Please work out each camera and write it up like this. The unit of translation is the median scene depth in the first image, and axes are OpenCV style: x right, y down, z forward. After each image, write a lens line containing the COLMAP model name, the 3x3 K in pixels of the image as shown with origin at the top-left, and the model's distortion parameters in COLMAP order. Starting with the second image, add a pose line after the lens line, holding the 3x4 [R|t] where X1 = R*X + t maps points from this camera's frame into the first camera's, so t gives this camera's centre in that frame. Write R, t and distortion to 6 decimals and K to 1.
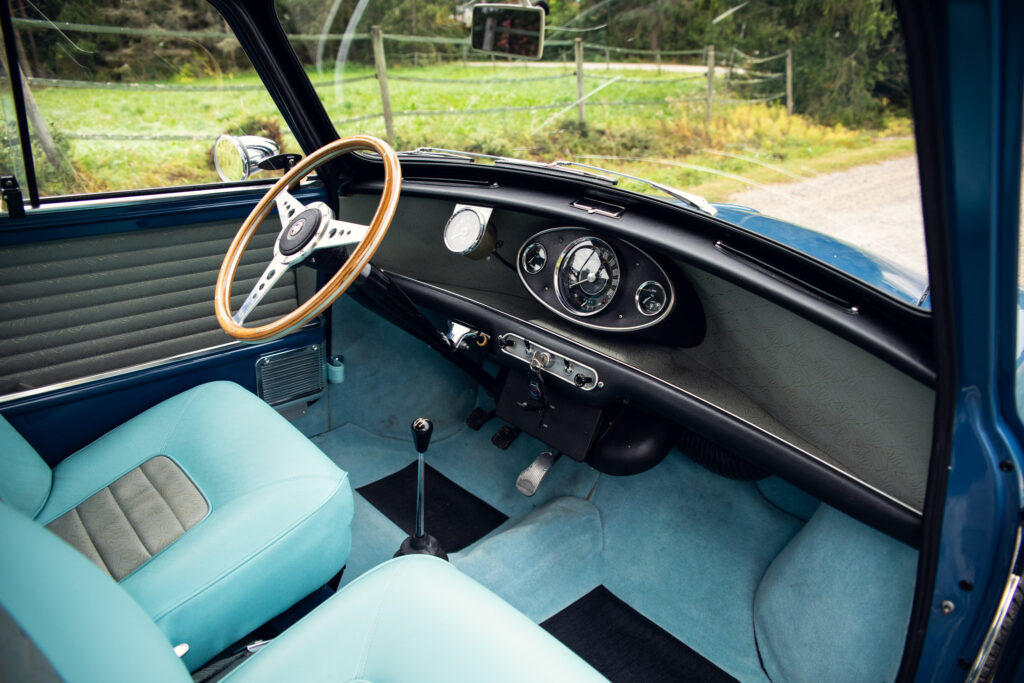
lens RADIAL K [[683.5, 0, 483.2], [0, 683.5, 337.4], [0, 0, 1]] dist [-0.085104, 0.094620]
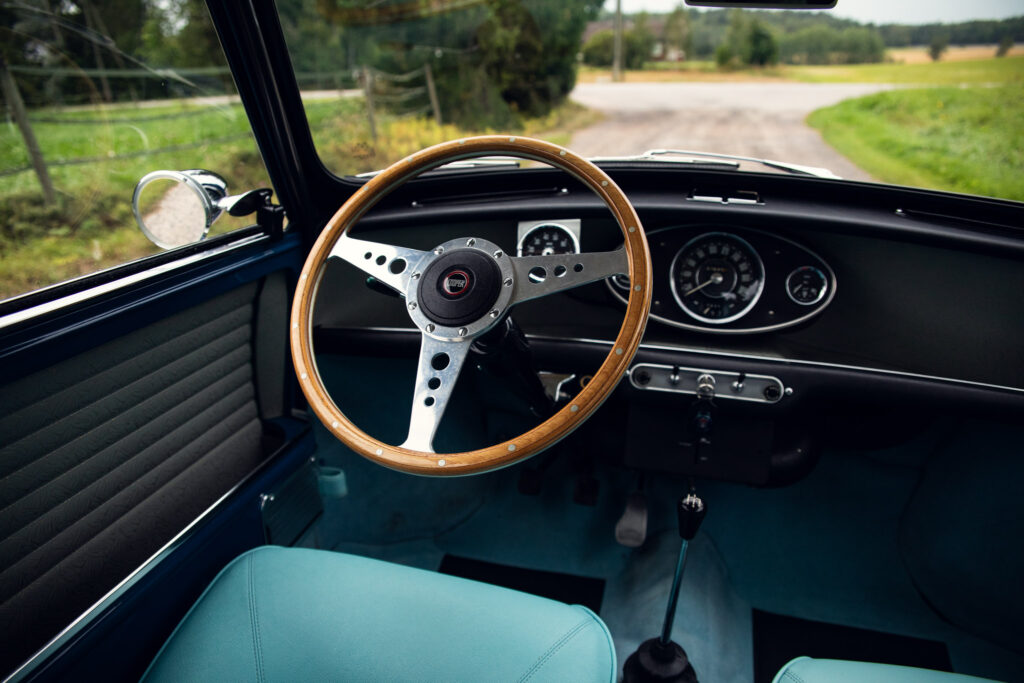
lens RADIAL K [[683.5, 0, 483.2], [0, 683.5, 337.4], [0, 0, 1]] dist [-0.085104, 0.094620]
pose [[0.868605, -0.222396, 0.442792, -0.486848], [0.238204, 0.971000, 0.020419, -0.100885], [-0.434493, 0.087739, 0.896392, 0.355103]]
